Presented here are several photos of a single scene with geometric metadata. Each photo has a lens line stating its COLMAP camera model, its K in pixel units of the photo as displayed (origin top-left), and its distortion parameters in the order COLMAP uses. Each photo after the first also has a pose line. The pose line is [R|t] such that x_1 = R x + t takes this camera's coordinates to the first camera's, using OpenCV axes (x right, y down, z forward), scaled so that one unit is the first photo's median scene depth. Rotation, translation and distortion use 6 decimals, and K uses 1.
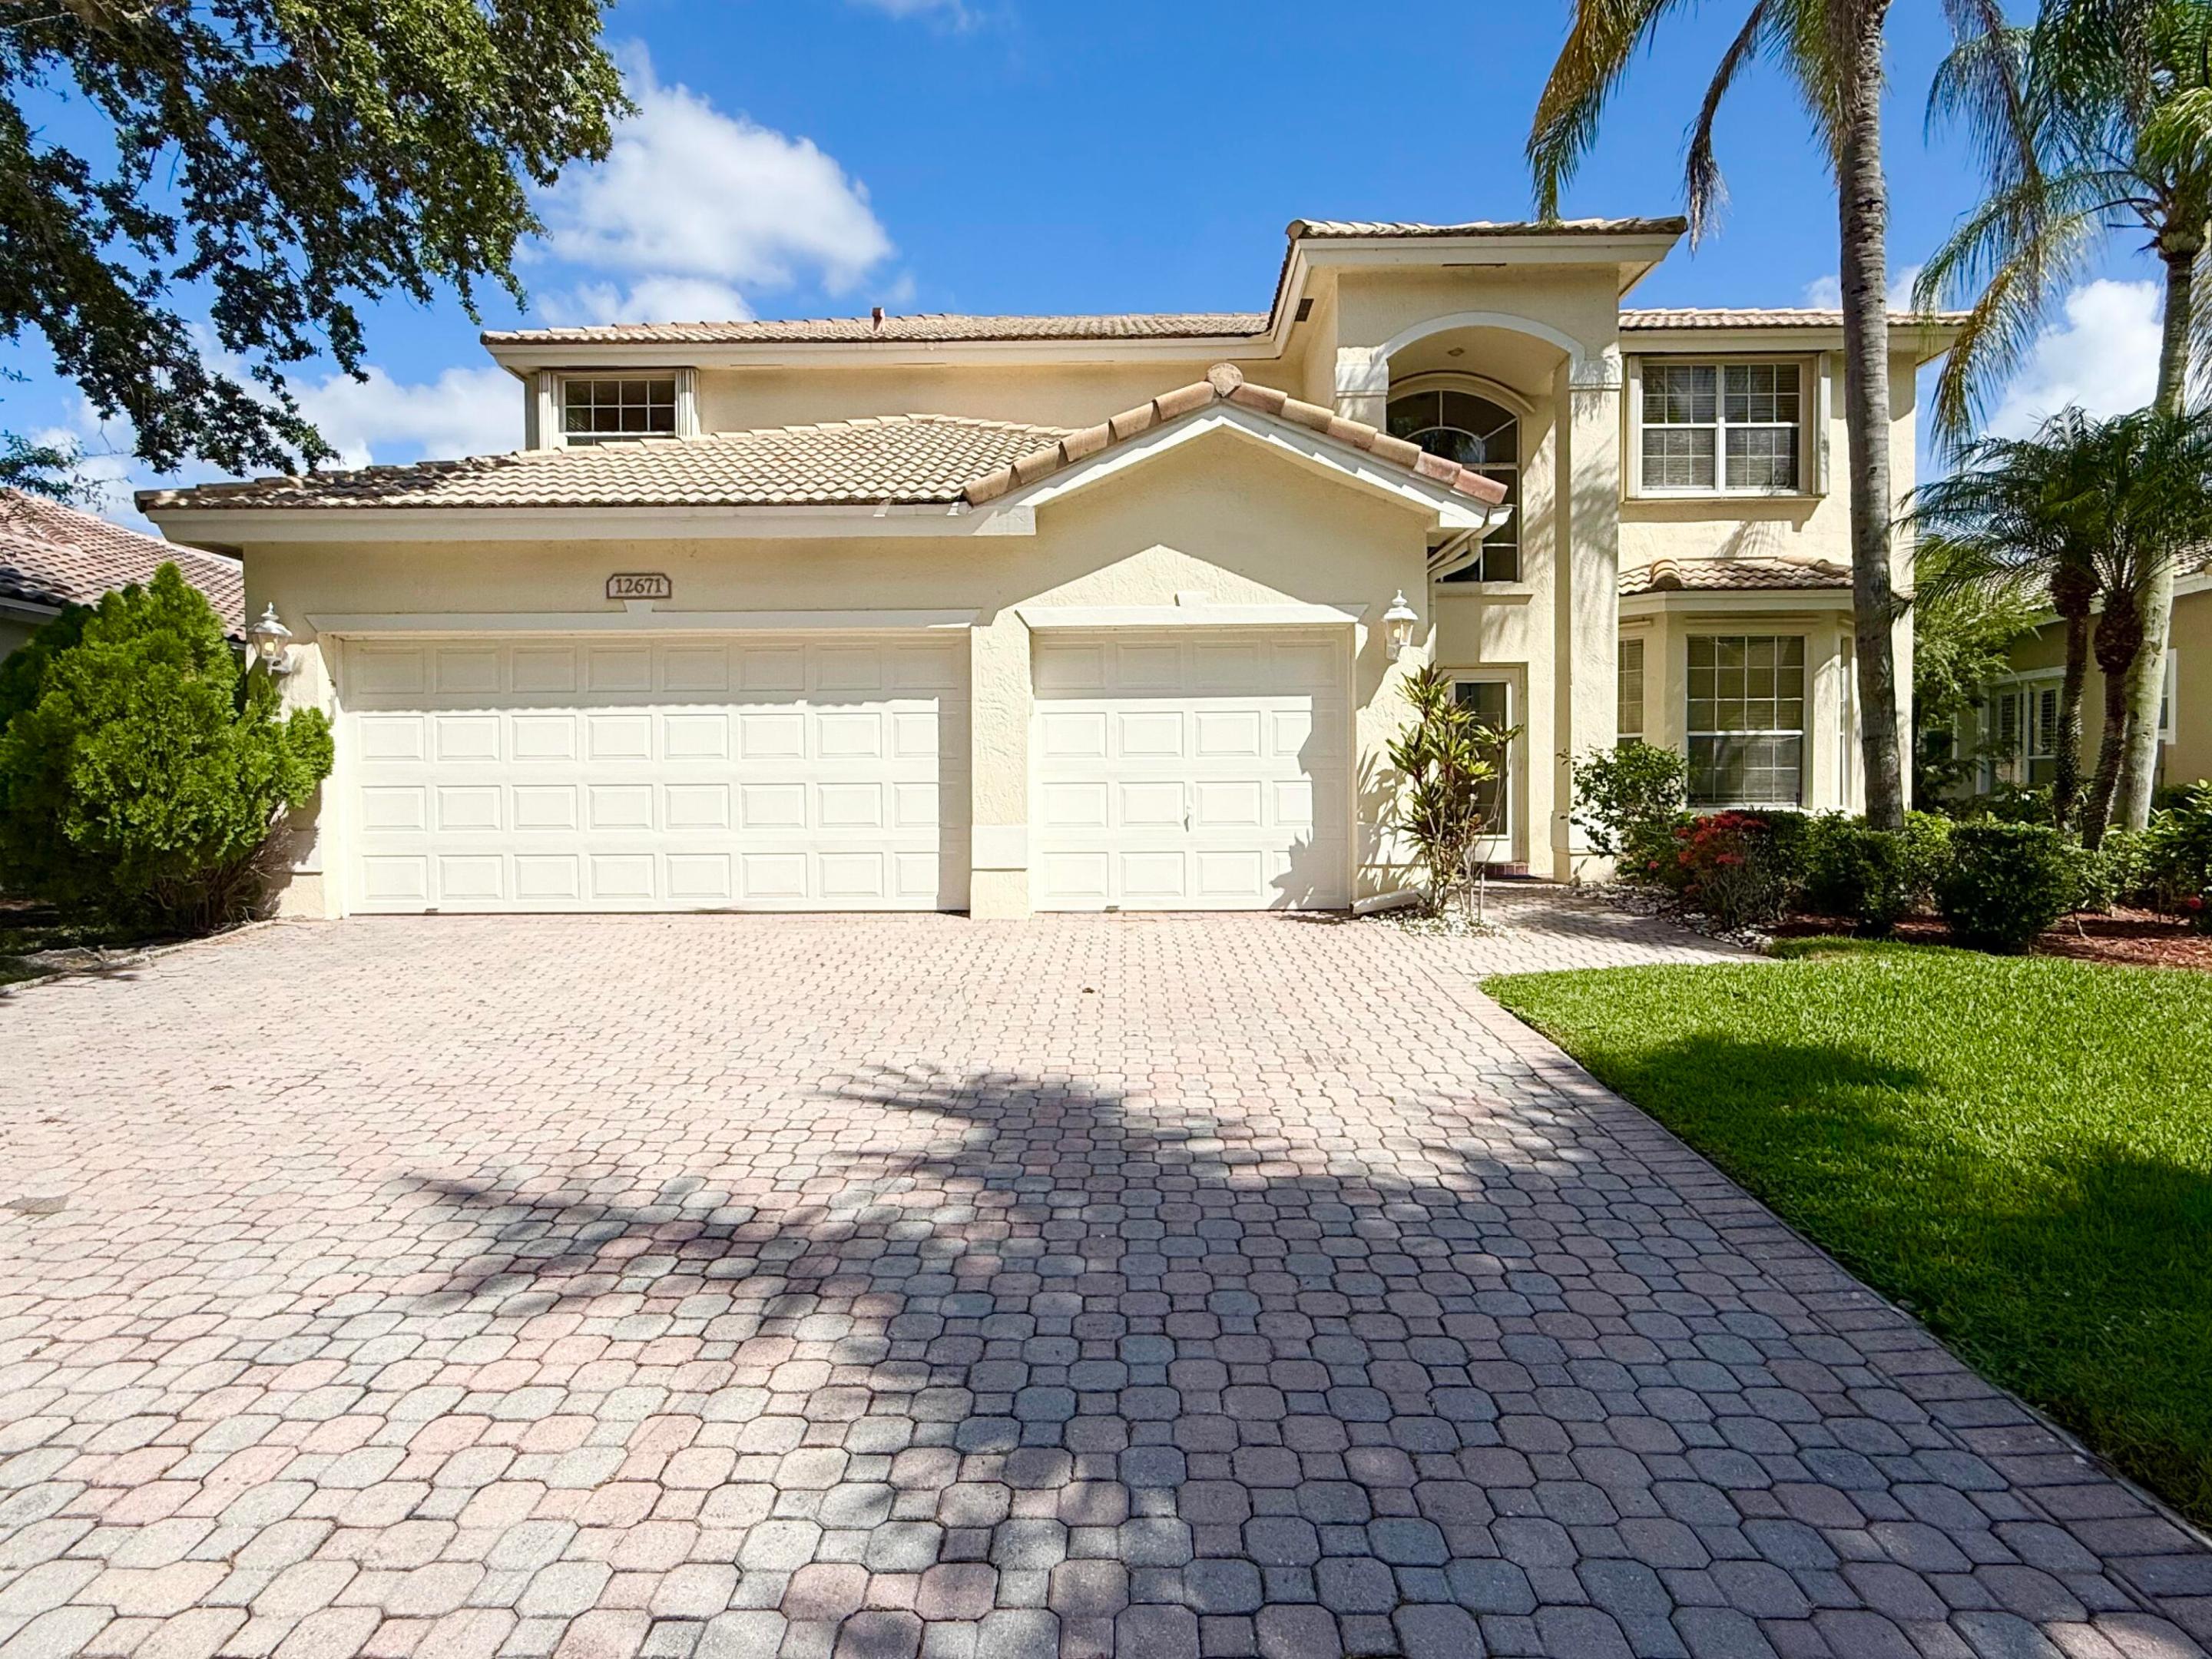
lens RADIAL K [[1204.9, 0, 1106.0], [0, 1204.9, 829.5], [0, 0, 1]] dist [-0.002569, 0.000330]
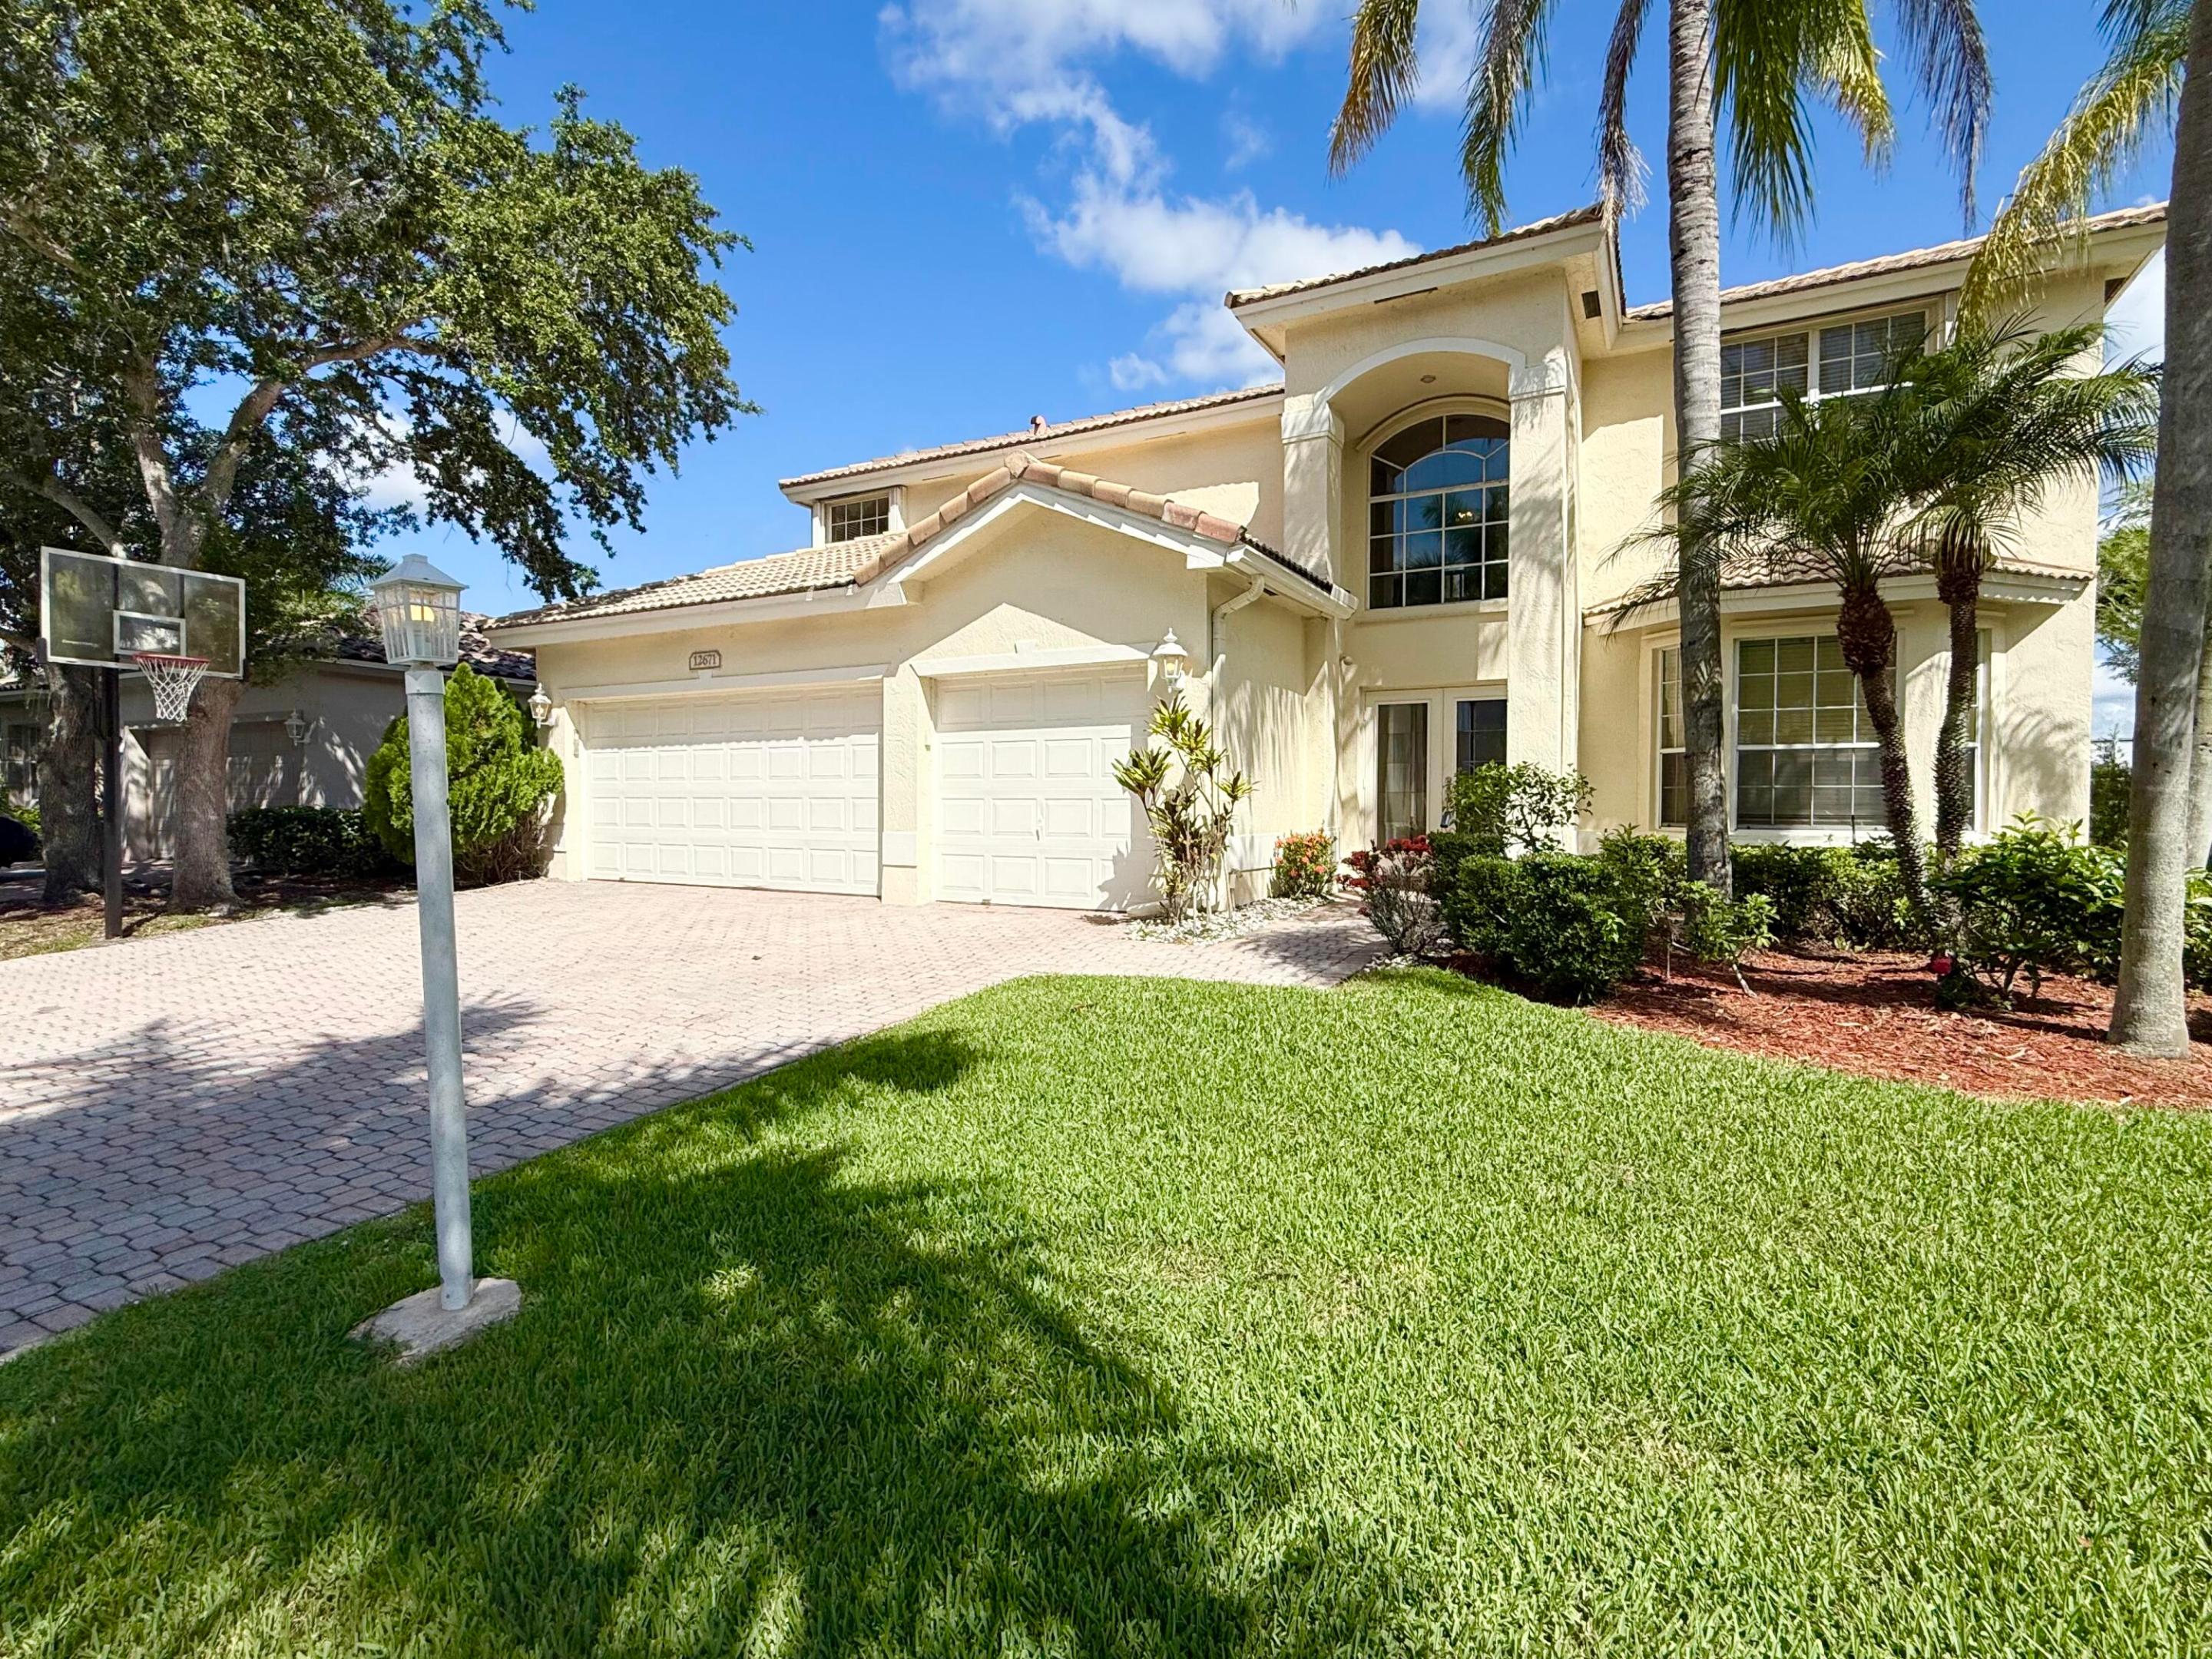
lens RADIAL K [[1049.6, 0, 1106.0], [0, 1049.6, 829.5], [0, 0, 1]] dist [-0.001538, -0.001399]
pose [[0.881872, 0.022574, -0.470948, 0.618829], [-0.023196, 0.999721, 0.004484, -0.015642], [0.470918, 0.006970, 0.882150, 0.115880]]
